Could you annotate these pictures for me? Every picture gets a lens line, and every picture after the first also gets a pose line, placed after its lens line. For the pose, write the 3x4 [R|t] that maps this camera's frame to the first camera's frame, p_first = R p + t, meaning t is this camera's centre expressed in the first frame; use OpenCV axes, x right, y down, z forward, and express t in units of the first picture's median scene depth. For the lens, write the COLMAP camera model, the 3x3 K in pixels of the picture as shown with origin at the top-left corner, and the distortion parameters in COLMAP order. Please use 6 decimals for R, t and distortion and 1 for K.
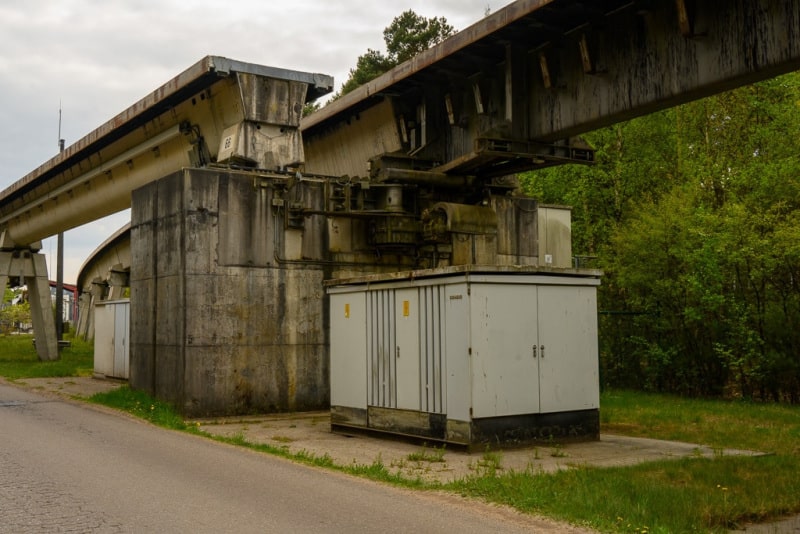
lens RADIAL K [[888.3, 0, 400.0], [0, 888.3, 267.0], [0, 0, 1]] dist [0.012058, 0.014100]
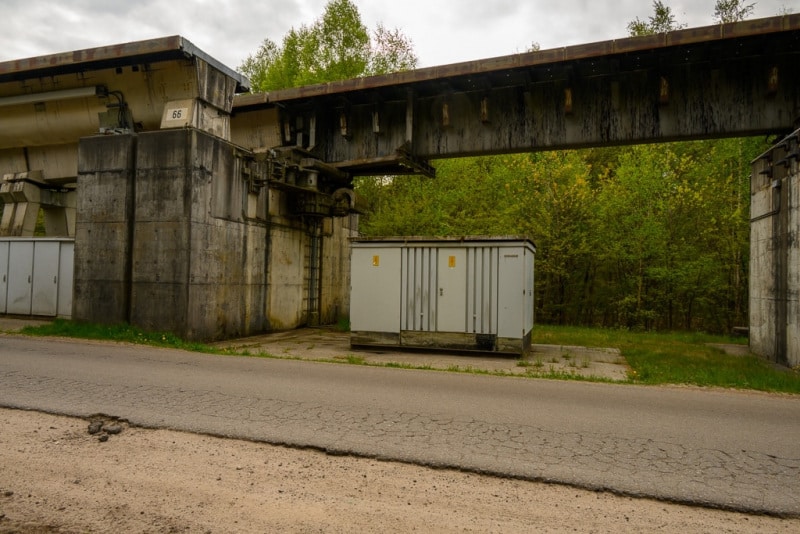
lens RADIAL K [[520.7, 0, 400.0], [0, 520.7, 267.0], [0, 0, 1]] dist [-0.002238, -0.001036]
pose [[0.789610, 0.042096, 0.612163, -0.424372], [-0.070516, 0.997260, 0.022378, 0.031612], [-0.609543, -0.060837, 0.790415, 0.288779]]
